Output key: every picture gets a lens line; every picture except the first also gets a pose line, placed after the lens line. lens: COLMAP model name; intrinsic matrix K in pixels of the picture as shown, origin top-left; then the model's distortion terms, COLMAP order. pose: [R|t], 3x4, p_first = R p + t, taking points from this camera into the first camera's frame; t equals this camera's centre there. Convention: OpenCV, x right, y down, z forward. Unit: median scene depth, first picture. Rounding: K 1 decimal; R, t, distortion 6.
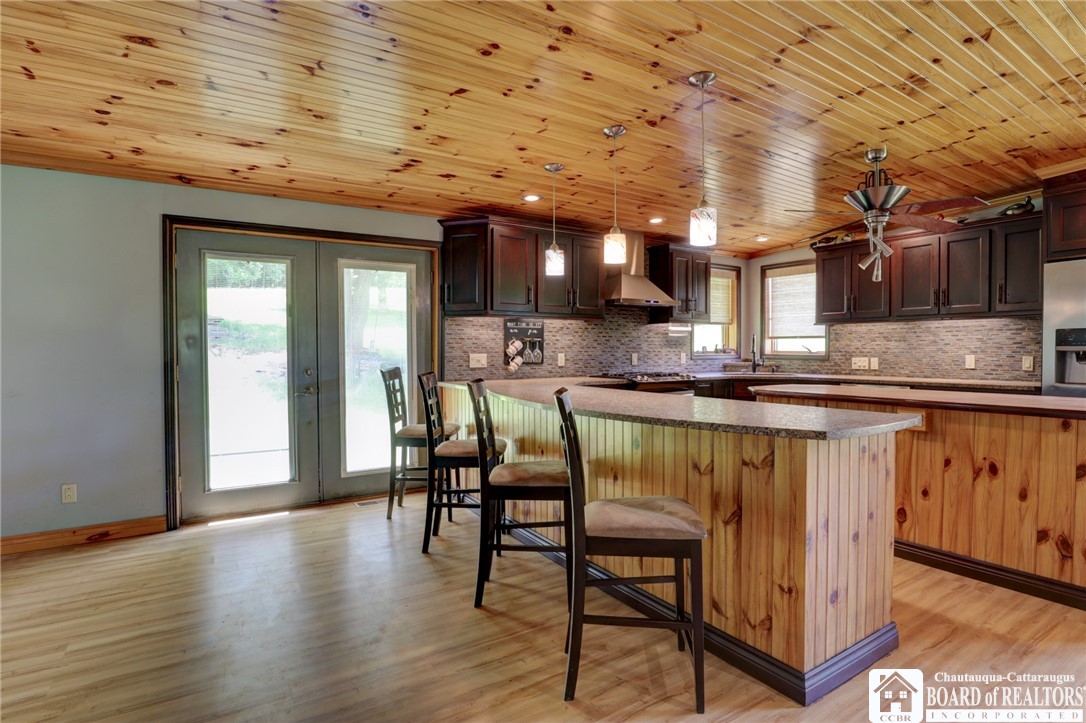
lens RADIAL K [[546.3, 0, 551.0], [0, 546.3, 363.2], [0, 0, 1]] dist [-0.044626, 0.012232]
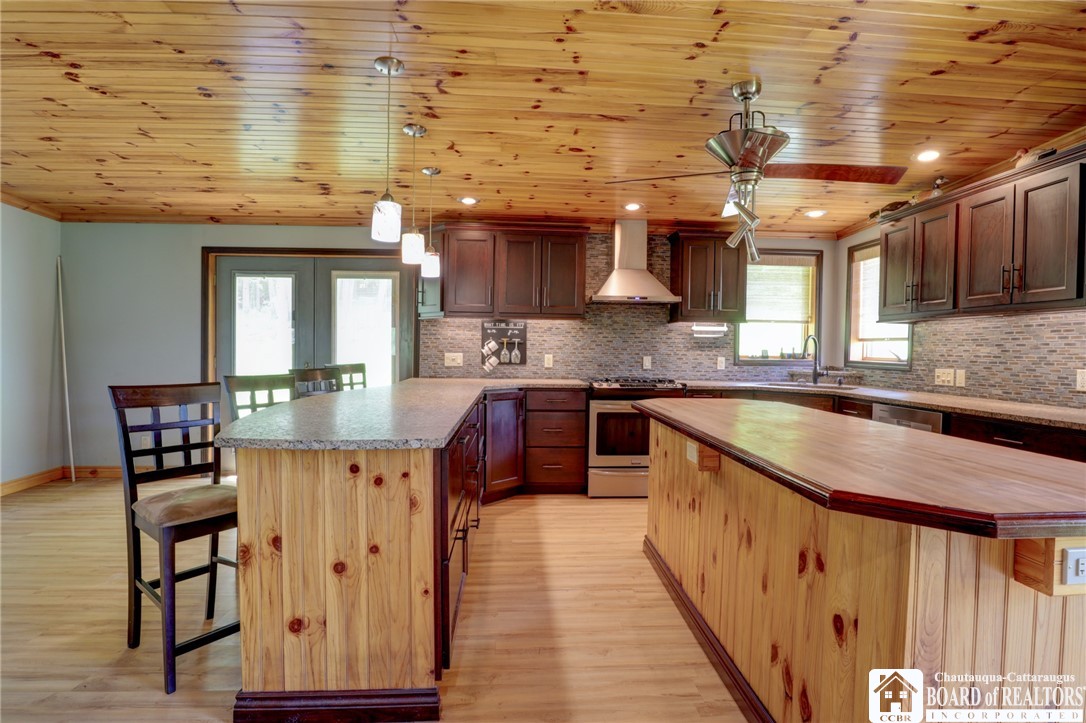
lens RADIAL K [[546.3, 0, 552.1], [0, 546.3, 363.9], [0, 0, 1]] dist [-0.044626, 0.012232]
pose [[0.876330, 0.027380, -0.480932, 0.522529], [-0.027260, 0.999602, 0.007238, -0.008939], [0.480939, 0.006767, 0.876728, 0.162177]]
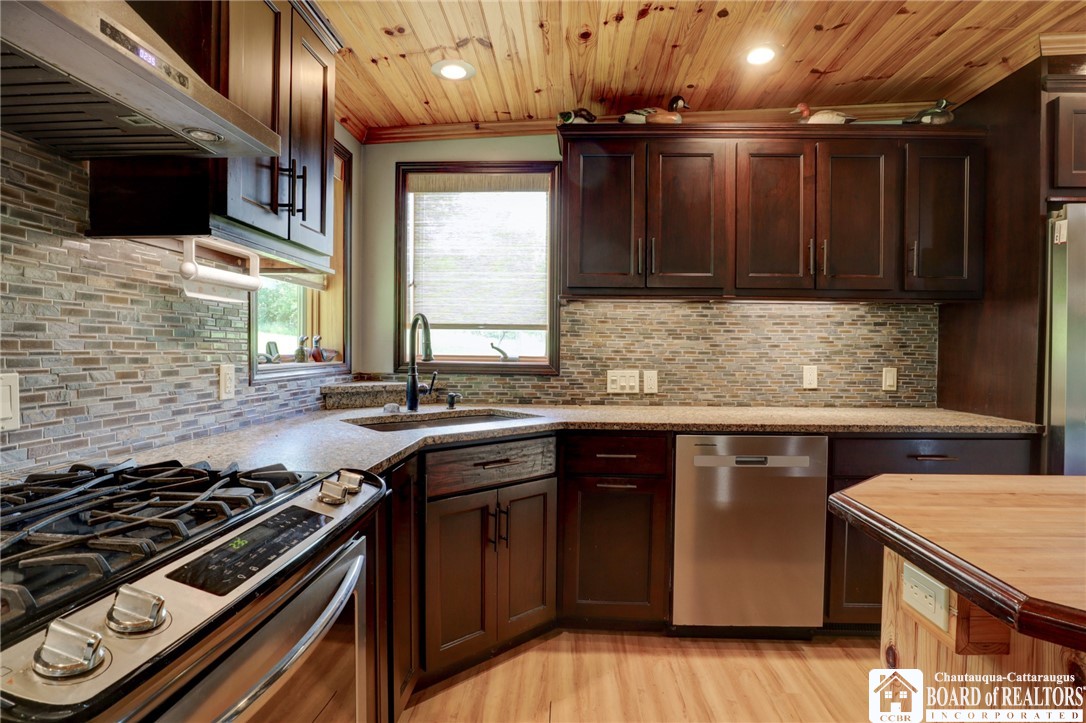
lens RADIAL K [[546.3, 0, 553.7], [0, 546.3, 363.2], [0, 0, 1]] dist [-0.044626, 0.012232]
pose [[0.576583, -0.011831, 0.816953, 0.133083], [0.009604, 0.999924, 0.007702, -0.024178], [-0.816982, 0.003405, 0.576653, 0.858866]]
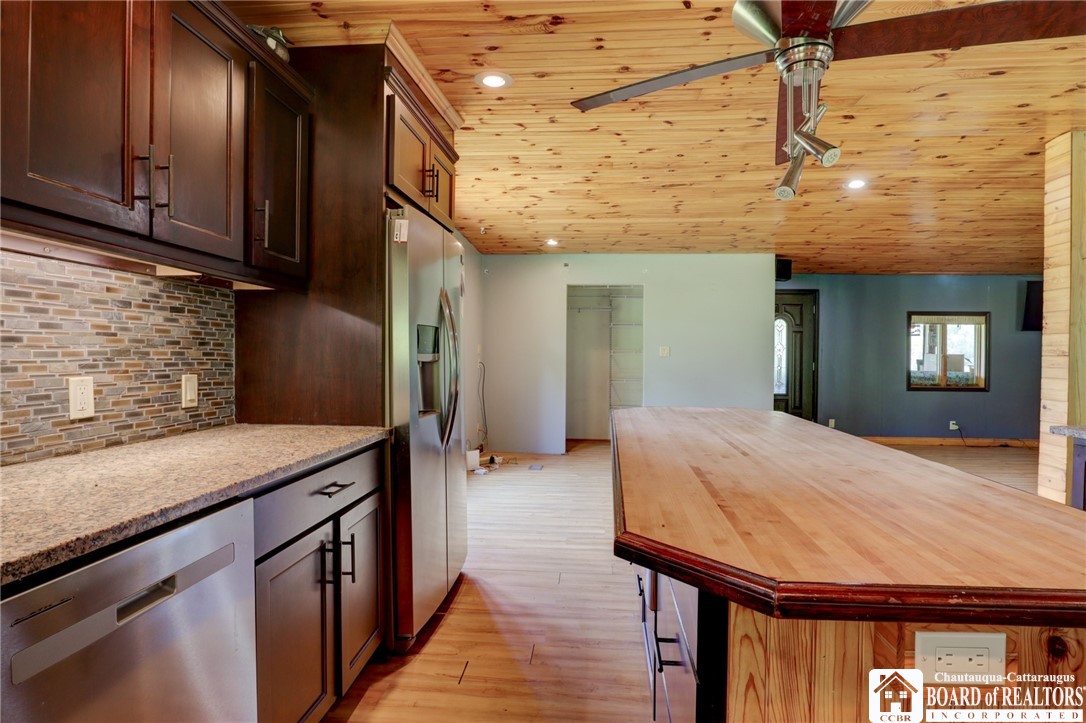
lens RADIAL K [[546.3, 0, 551.1], [0, 546.3, 363.7], [0, 0, 1]] dist [-0.044626, 0.012232]
pose [[-0.788053, -0.010801, 0.615512, 0.355252], [0.010434, 0.999468, 0.030897, -0.028645], [-0.615519, 0.030770, -0.787521, 1.042369]]
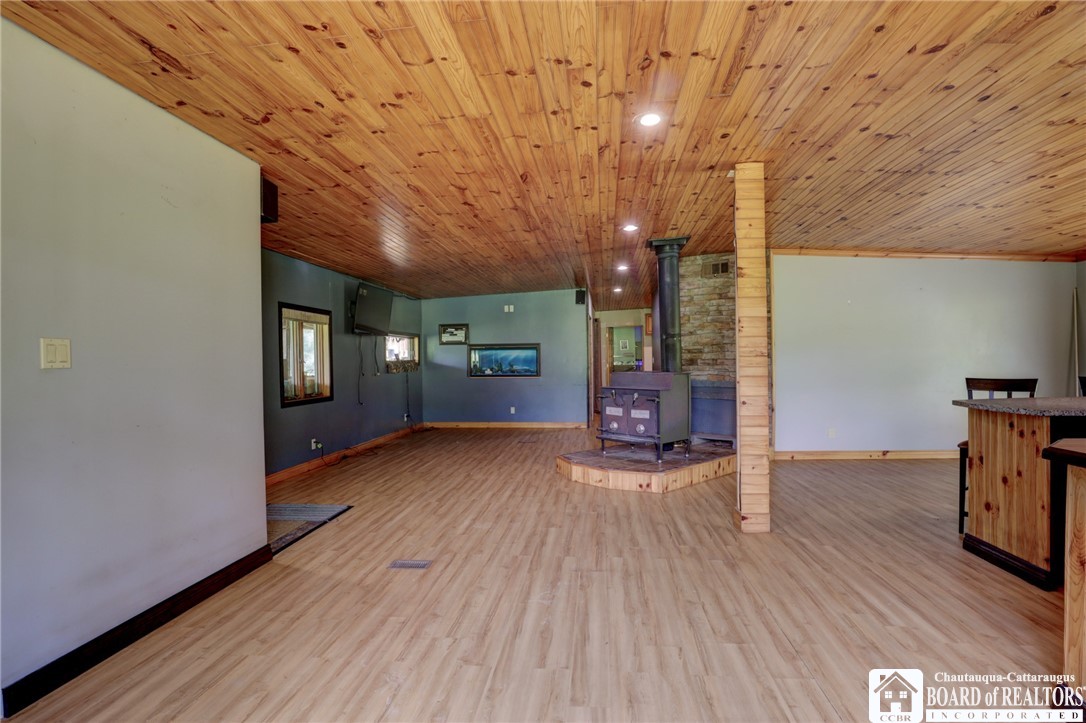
lens RADIAL K [[546.3, 0, 551.7], [0, 546.3, 363.7], [0, 0, 1]] dist [-0.044626, 0.012232]
pose [[-0.616798, 0.017249, -0.786932, 1.051527], [-0.003689, 0.999686, 0.024803, -0.018353], [0.787113, 0.018201, -0.616540, 0.371458]]
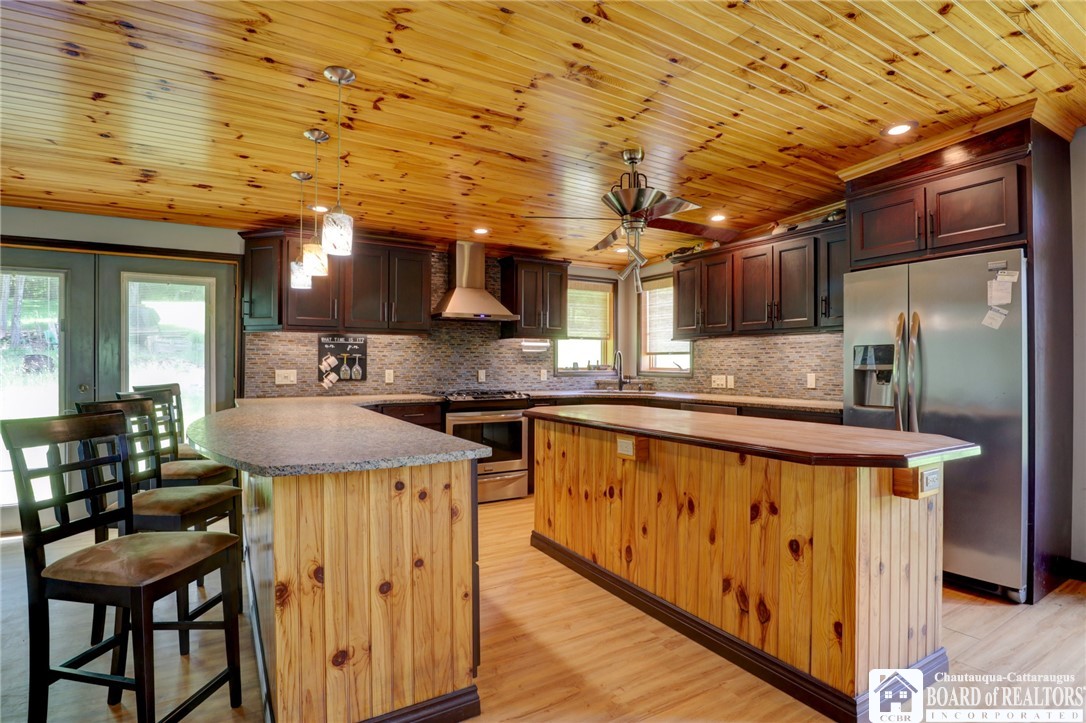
lens RADIAL K [[546.3, 0, 551.6], [0, 546.3, 364.2], [0, 0, 1]] dist [-0.044626, 0.012232]
pose [[0.999673, 0.004181, -0.025214, 0.348756], [-0.004788, 0.999699, -0.024048, -0.006374], [0.025106, 0.024160, 0.999393, 0.053703]]
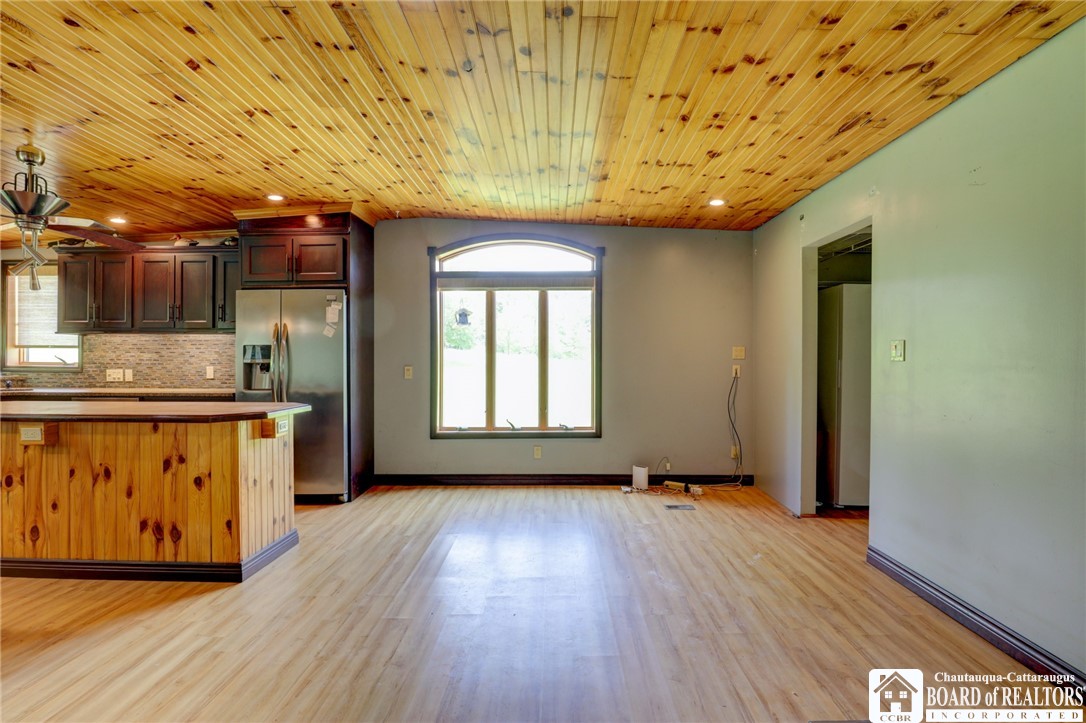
lens RADIAL K [[546.3, 0, 552.3], [0, 546.3, 363.1], [0, 0, 1]] dist [-0.044626, 0.012232]
pose [[0.550884, -0.000734, 0.834582, 0.237993], [0.015265, 0.999841, -0.009197, -0.000921], [-0.834442, 0.017806, 0.550808, -0.200398]]
